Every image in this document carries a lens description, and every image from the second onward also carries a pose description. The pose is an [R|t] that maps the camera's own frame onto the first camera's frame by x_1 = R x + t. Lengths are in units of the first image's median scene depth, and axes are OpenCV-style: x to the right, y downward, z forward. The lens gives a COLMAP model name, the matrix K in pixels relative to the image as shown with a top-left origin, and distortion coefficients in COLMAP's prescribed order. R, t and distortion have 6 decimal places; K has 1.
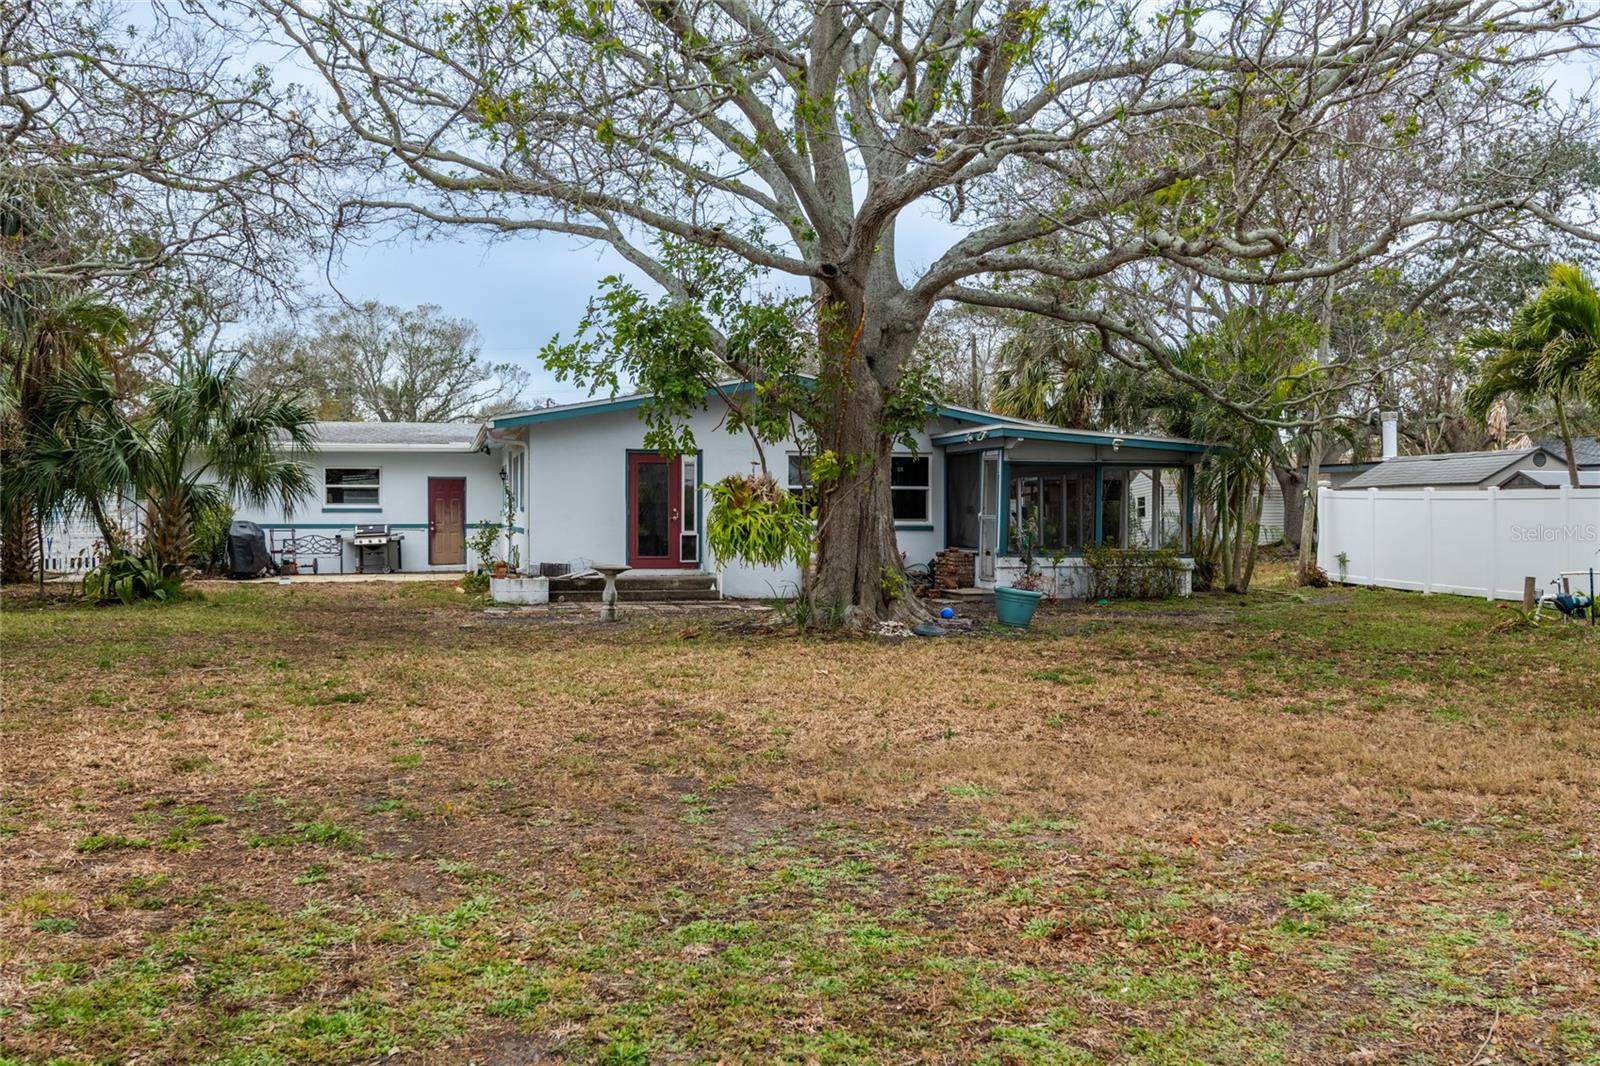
lens RADIAL K [[1613.4, 0, 800.8], [0, 1613.4, 524.4], [0, 0, 1]] dist [0.007260, 0.000000]
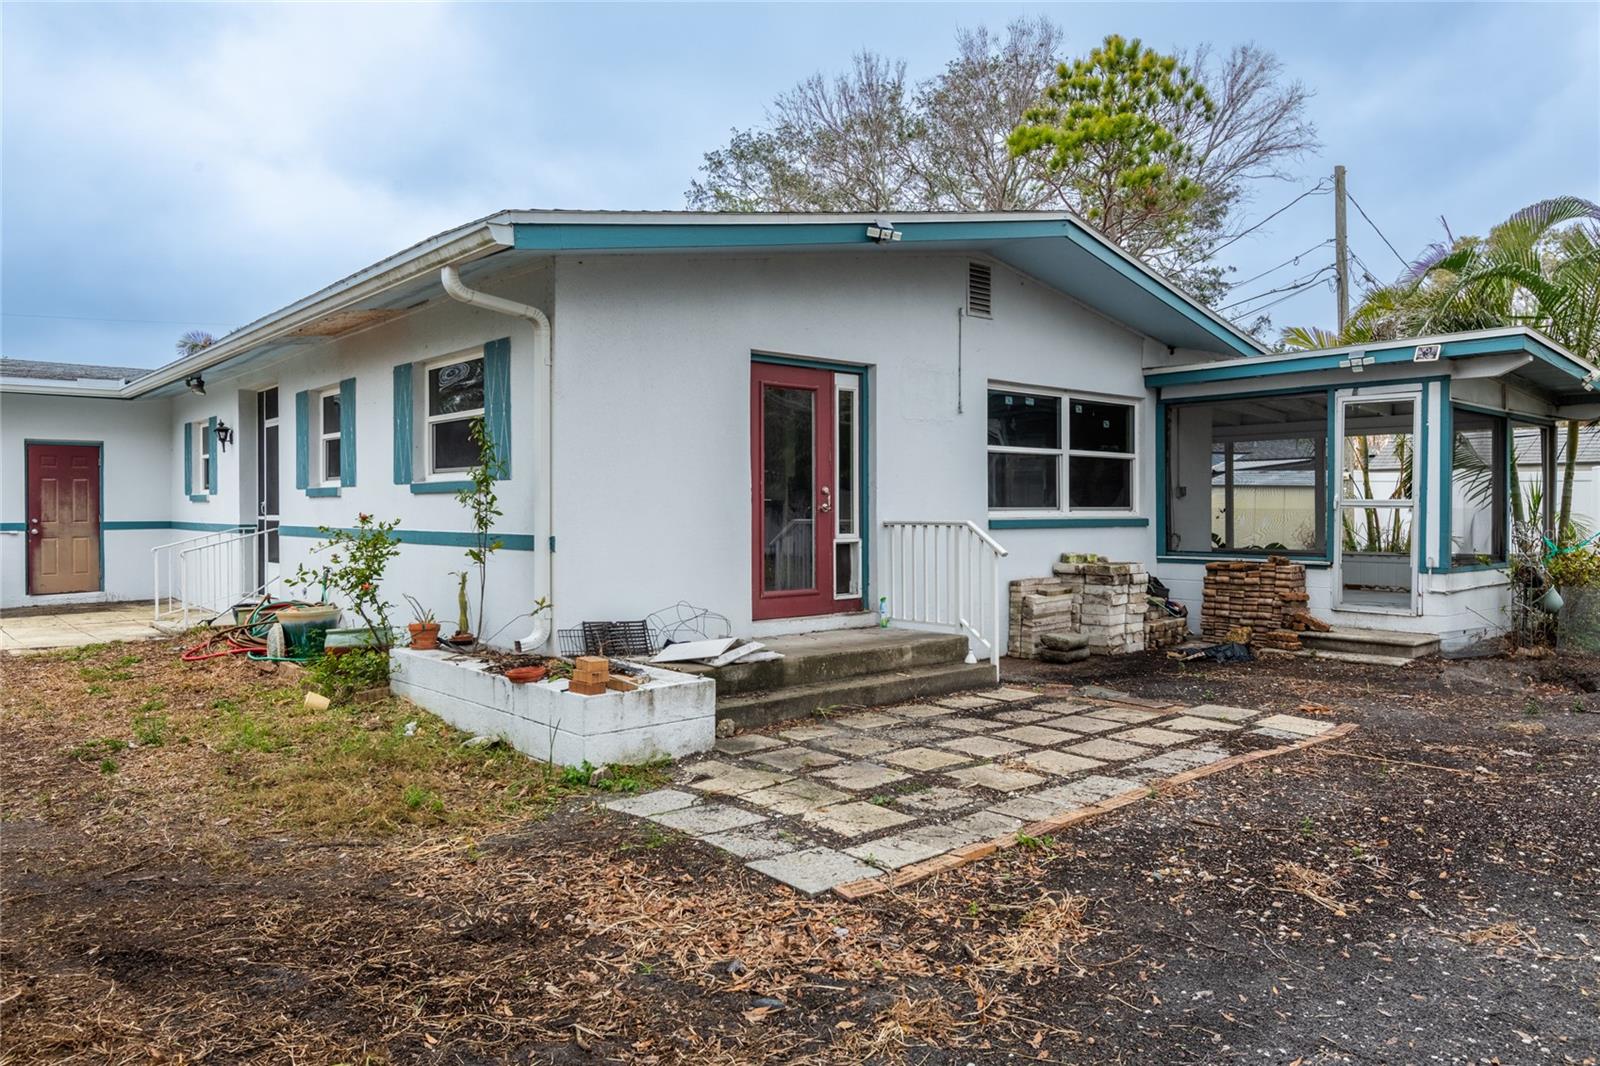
lens RADIAL K [[1086.2, 0, 795.3], [0, 1086.2, 526.0], [0, 0, 1]] dist [-0.001243, 0.002671]
pose [[0.881067, -0.012630, 0.472824, -0.227425], [0.008151, 0.999900, 0.011519, -0.001957], [-0.472922, -0.006295, 0.881082, 0.701817]]
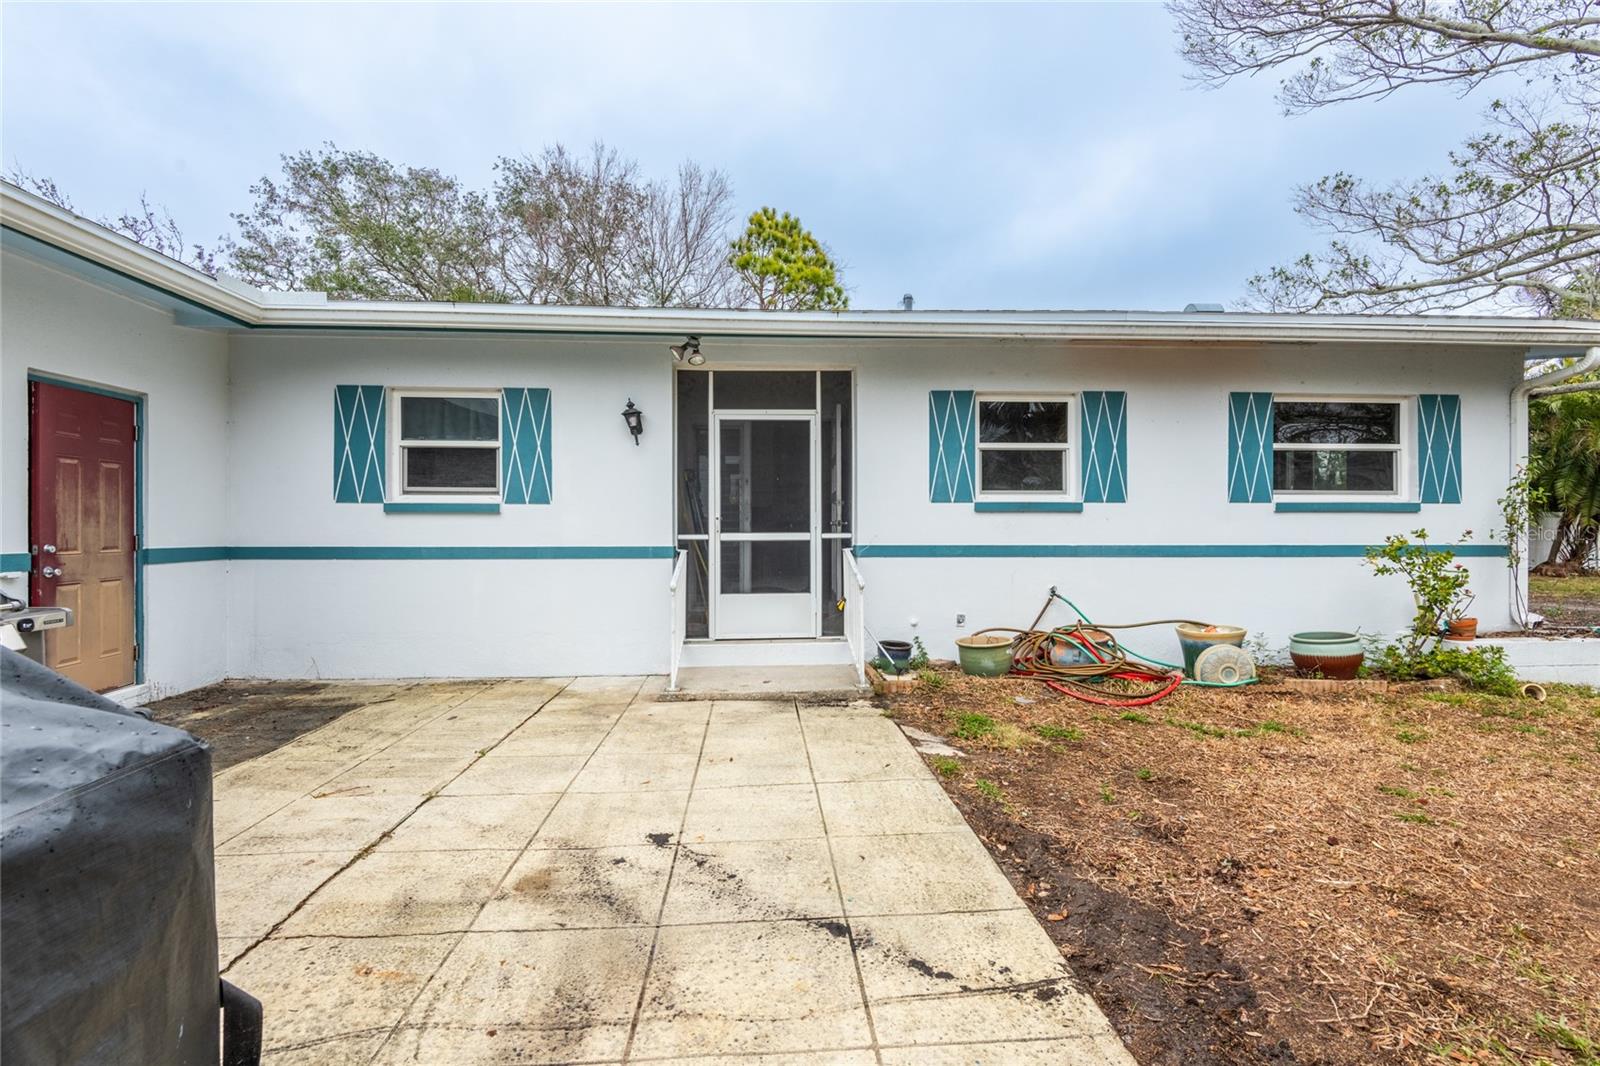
lens RADIAL K [[700.9, 0, 804.7], [0, 700.9, 540.8], [0, 0, 1]] dist [-0.001709, -0.000708]
pose [[0.114252, -0.003890, 0.993444, -0.429934], [0.008789, 0.999957, 0.002905, -0.002047], [-0.993413, 0.008399, 0.114281, 1.134456]]
